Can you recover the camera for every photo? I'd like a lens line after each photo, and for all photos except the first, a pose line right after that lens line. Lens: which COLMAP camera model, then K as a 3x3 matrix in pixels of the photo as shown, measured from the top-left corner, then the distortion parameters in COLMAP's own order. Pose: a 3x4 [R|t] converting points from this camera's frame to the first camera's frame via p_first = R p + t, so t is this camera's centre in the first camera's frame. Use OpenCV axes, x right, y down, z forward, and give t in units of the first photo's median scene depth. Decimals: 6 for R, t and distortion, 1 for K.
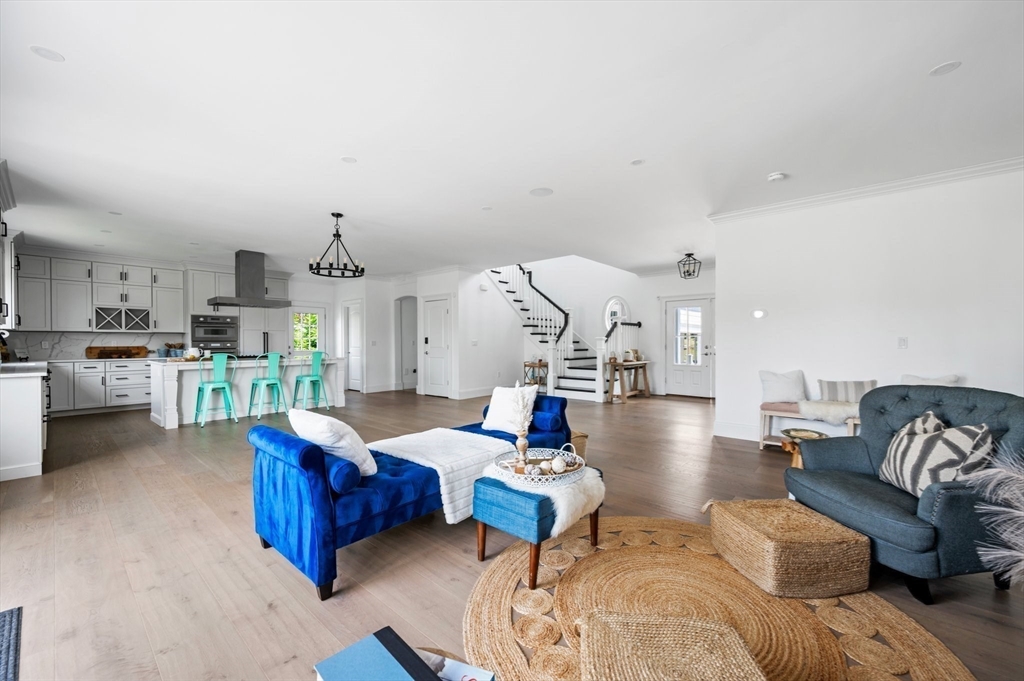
lens RADIAL K [[404.2, 0, 512.0], [0, 404.2, 340.5], [0, 0, 1]] dist [0.009502, 0.000042]
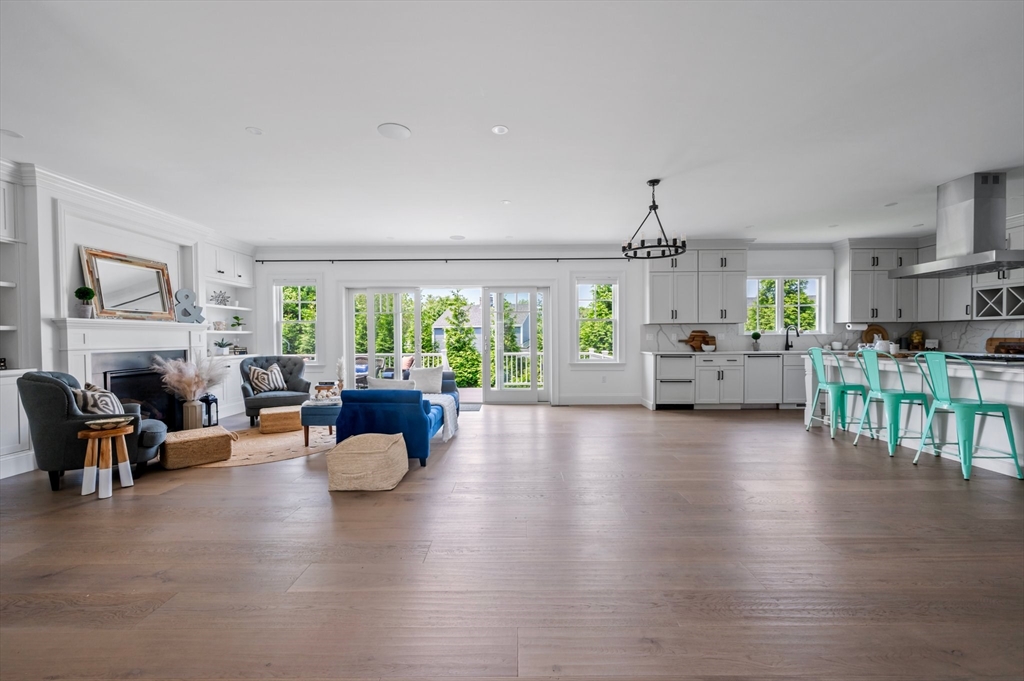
lens RADIAL K [[419.7, 0, 512.0], [0, 419.7, 340.5], [0, 0, 1]] dist [-0.000361, -0.000167]
pose [[-0.753909, 0.012534, -0.656859, 0.222362], [0.013332, 0.999904, 0.003778, 0.003961], [0.656843, -0.005909, -0.754004, 0.871460]]
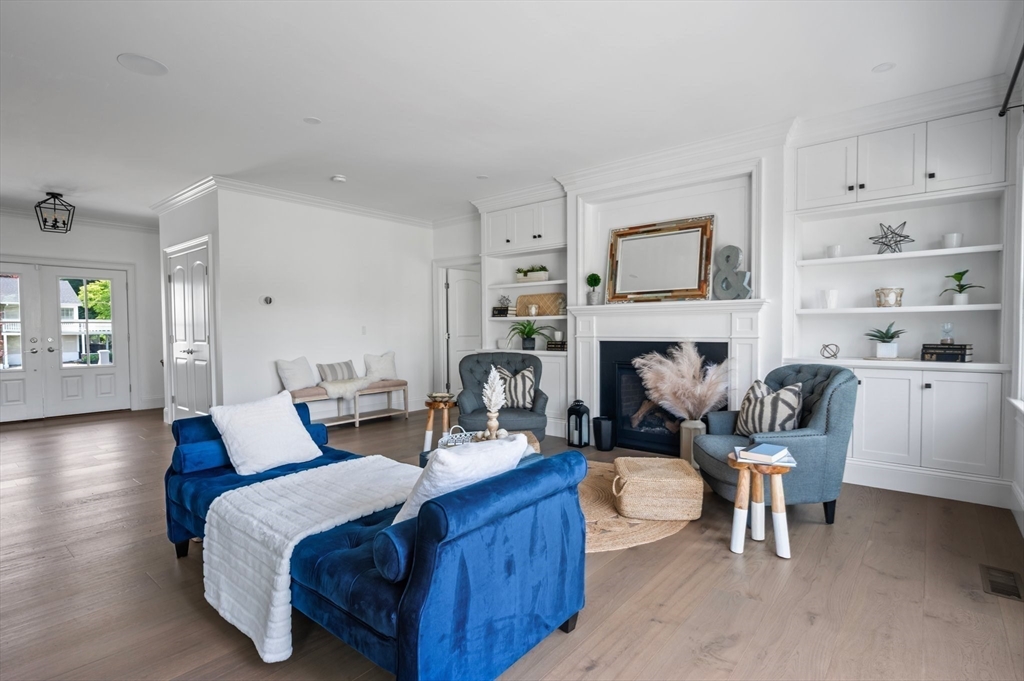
lens RADIAL K [[502.0, 0, 512.0], [0, 502.0, 340.5], [0, 0, 1]] dist [0.001984, 0.000140]
pose [[-0.028819, -0.021254, 0.999359, -0.332350], [-0.000050, 0.999774, 0.021261, 0.001632], [-0.999585, 0.000563, -0.028814, 0.255152]]
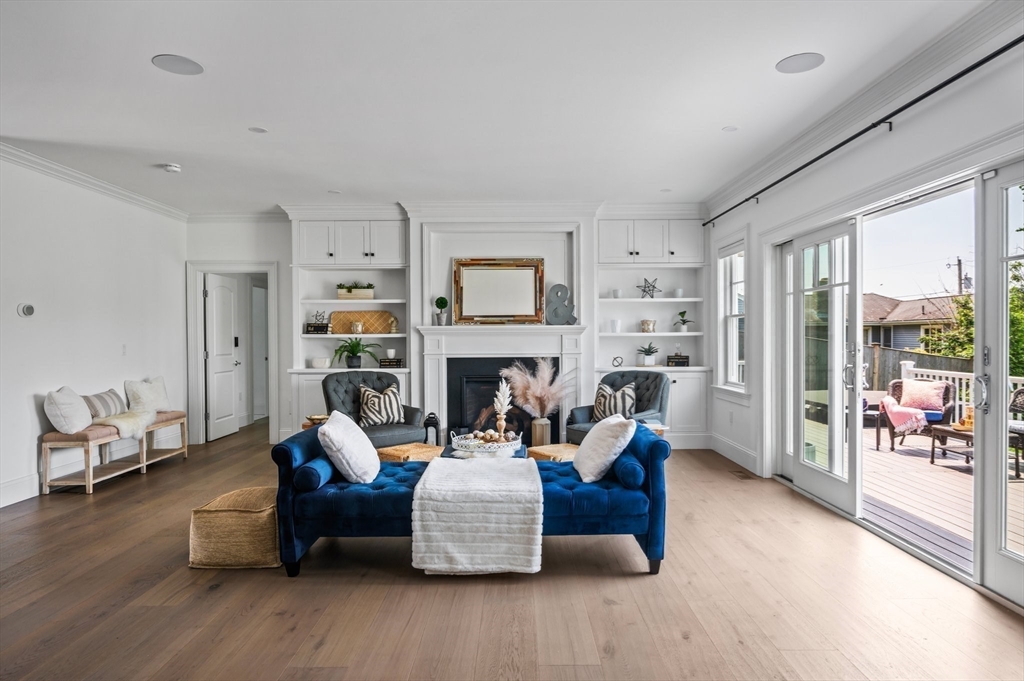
lens RADIAL K [[620.0, 0, 512.0], [0, 620.0, 340.5], [0, 0, 1]] dist [-0.005972, -0.000999]
pose [[-0.665341, 0.001377, 0.746538, -0.407609], [0.001634, 0.999999, -0.000388, -0.007717], [-0.746538, 0.000962, -0.665342, 0.622605]]
